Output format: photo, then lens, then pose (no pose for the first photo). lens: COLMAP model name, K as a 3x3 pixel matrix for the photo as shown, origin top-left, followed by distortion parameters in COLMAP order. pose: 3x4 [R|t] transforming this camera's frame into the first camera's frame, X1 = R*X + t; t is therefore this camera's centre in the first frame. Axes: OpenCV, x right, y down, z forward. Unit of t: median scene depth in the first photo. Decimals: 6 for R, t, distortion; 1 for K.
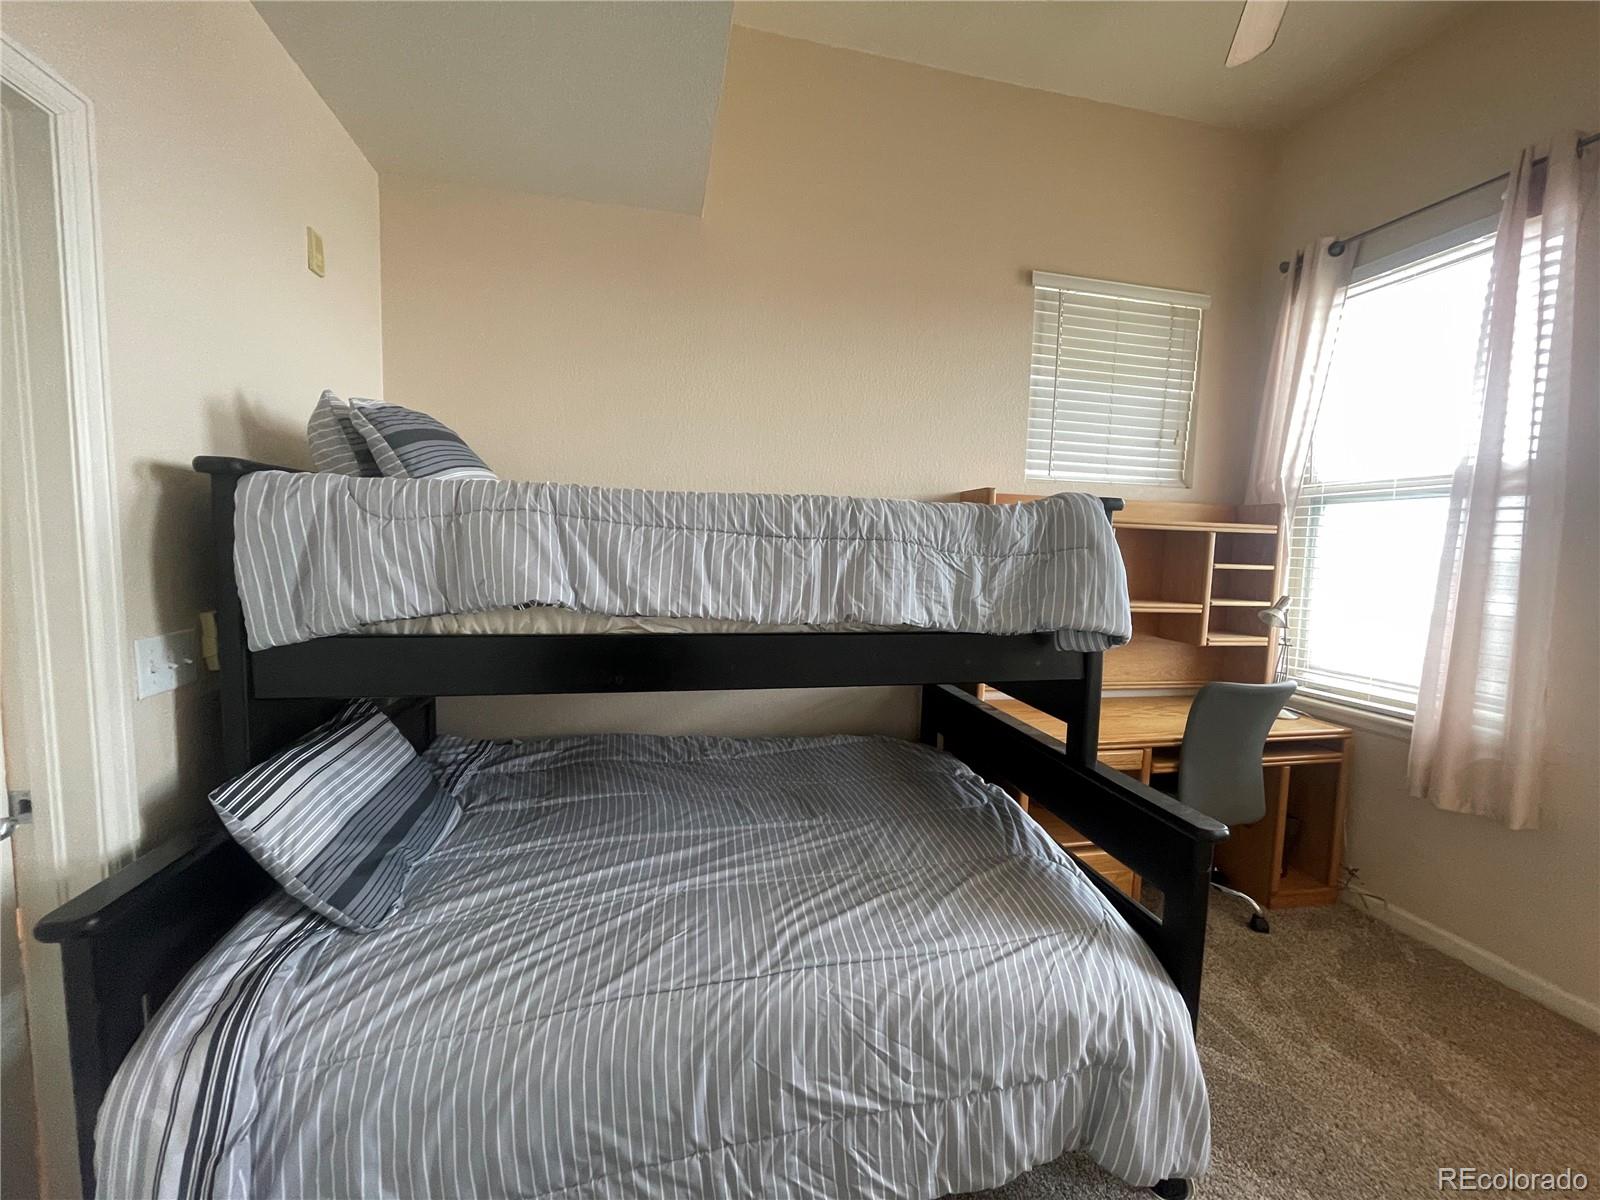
lens RADIAL K [[647.4, 0, 797.7], [0, 647.4, 597.7], [0, 0, 1]] dist [-0.003405, -0.000977]
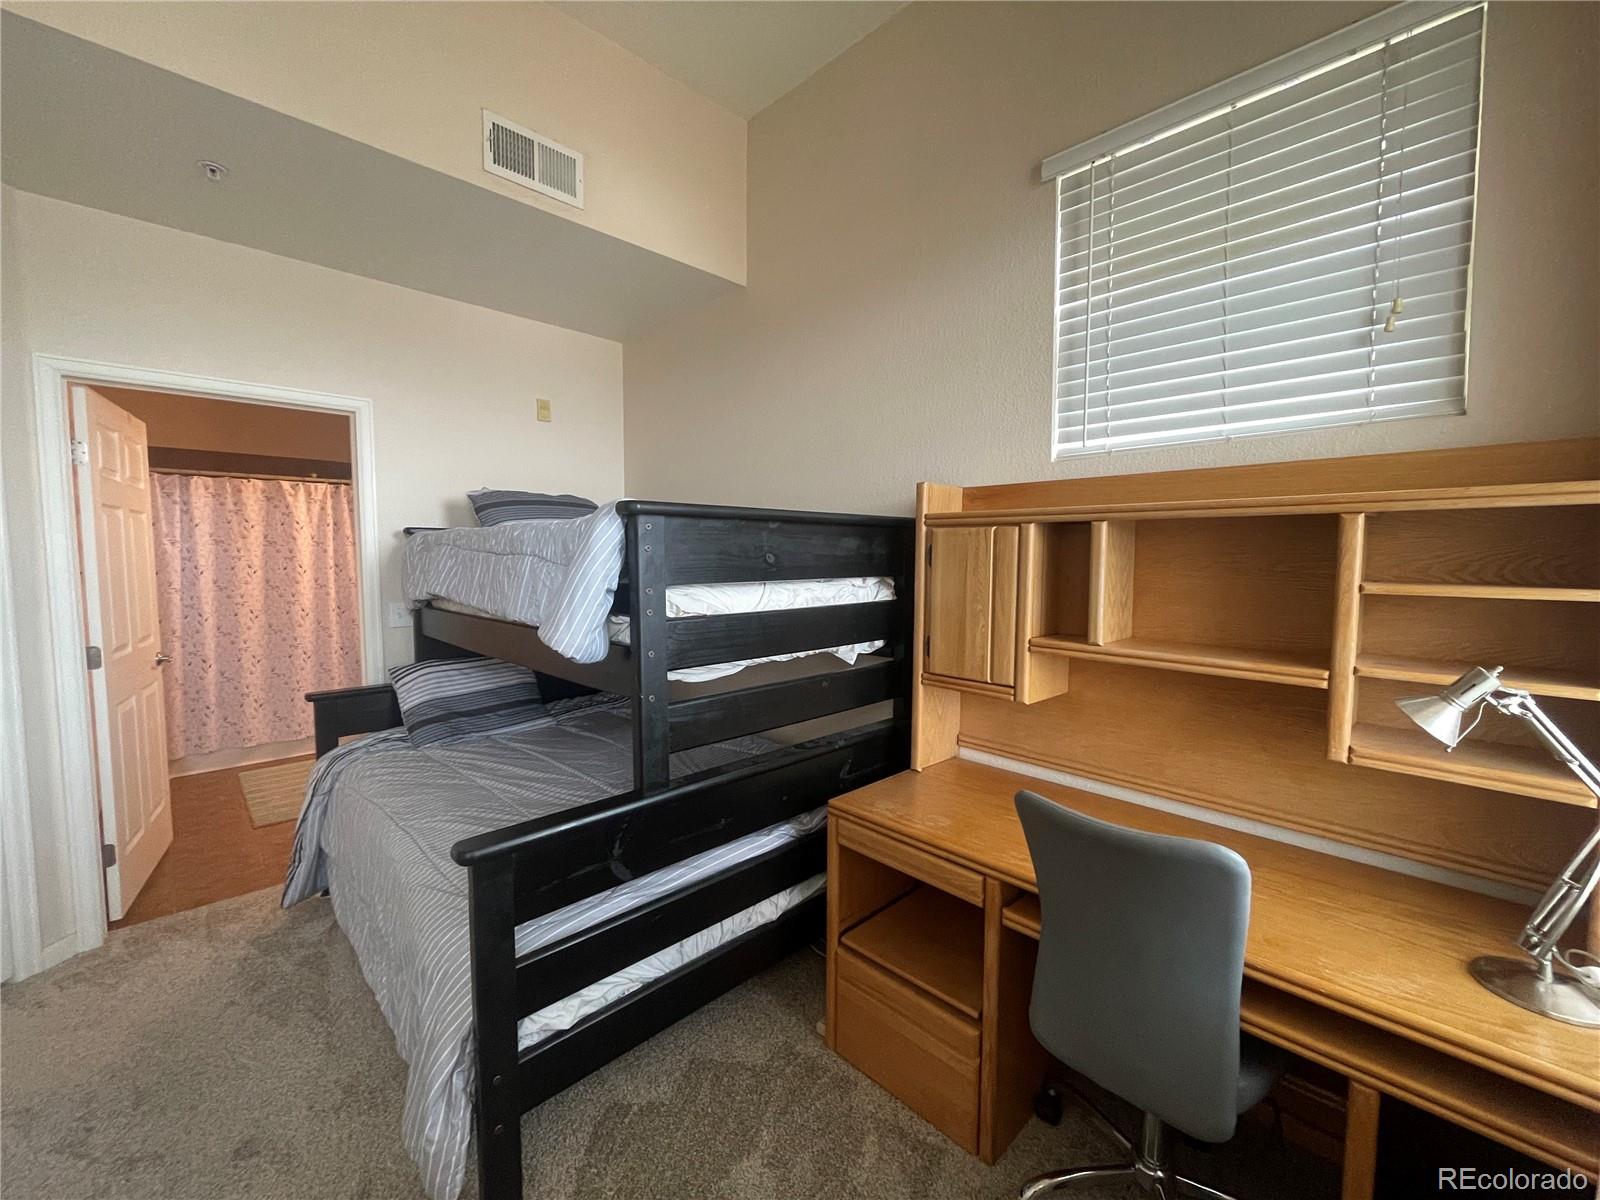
lens RADIAL K [[636.8, 0, 800.0], [0, 636.8, 600.0], [0, 0, 1]] dist [-0.003648, -0.000044]
pose [[0.534914, 0.028956, -0.844410, 0.891012], [-0.062707, 0.998017, -0.005500, -0.014611], [0.842576, 0.055892, 0.535669, 0.479596]]
